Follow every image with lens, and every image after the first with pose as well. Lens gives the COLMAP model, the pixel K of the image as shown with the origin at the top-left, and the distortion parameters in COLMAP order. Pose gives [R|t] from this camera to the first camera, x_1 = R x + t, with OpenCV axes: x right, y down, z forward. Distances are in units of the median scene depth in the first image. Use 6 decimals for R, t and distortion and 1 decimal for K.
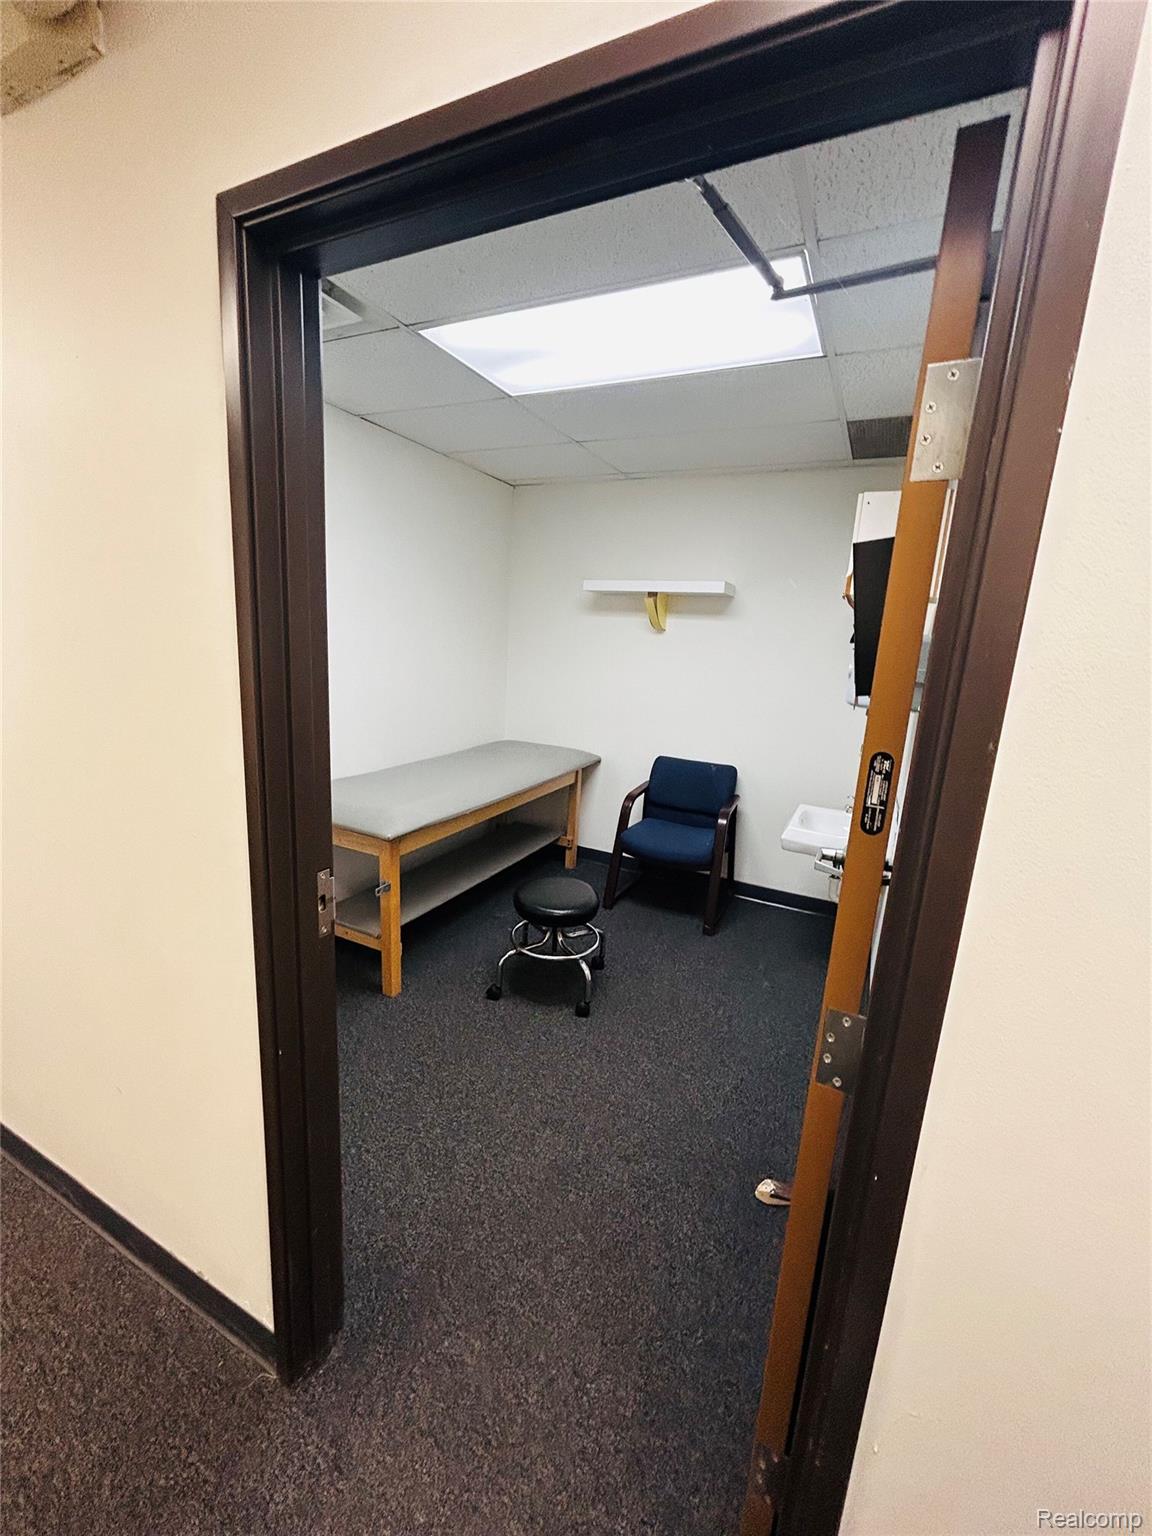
lens RADIAL K [[623.1, 0, 576.6], [0, 623.1, 764.4], [0, 0, 1]] dist [-0.000229, 0.000574]
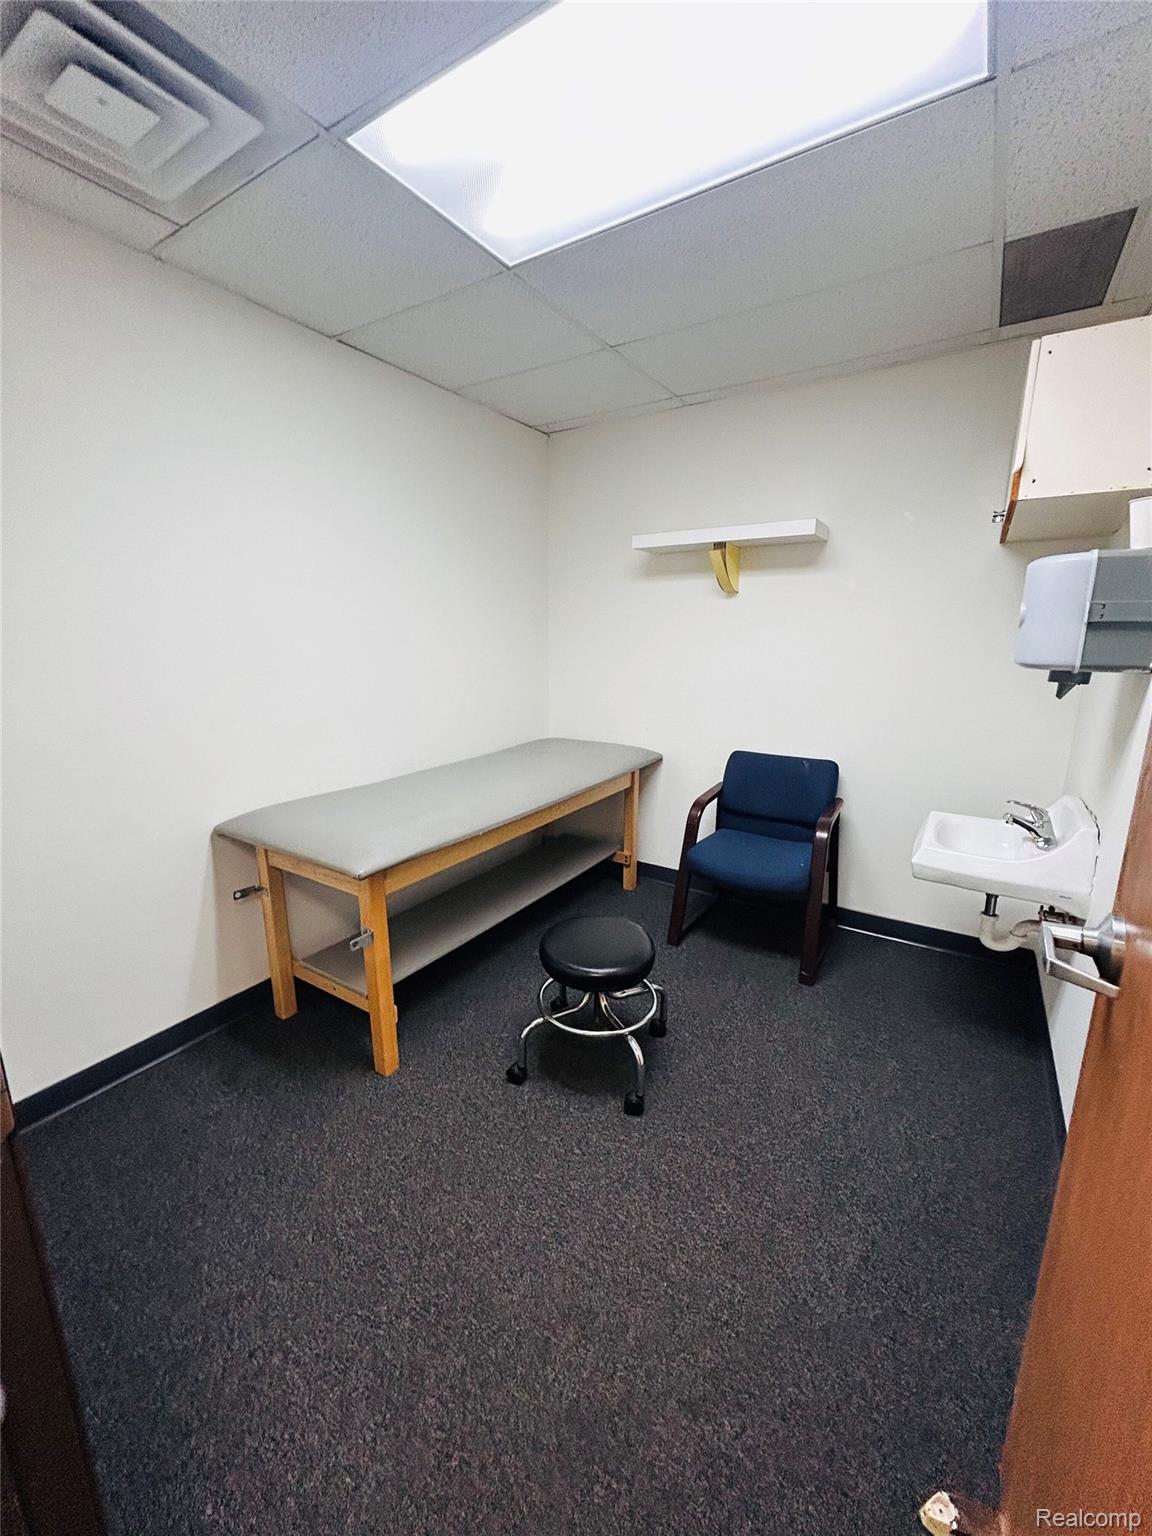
lens RADIAL K [[623.1, 0, 576.6], [0, 623.1, 764.4], [0, 0, 1]] dist [-0.000229, 0.000574]
pose [[0.991791, -0.029346, -0.124459, 0.035197], [0.030100, 0.999538, 0.004182, -0.006368], [0.124279, -0.007894, 0.992216, 0.211855]]
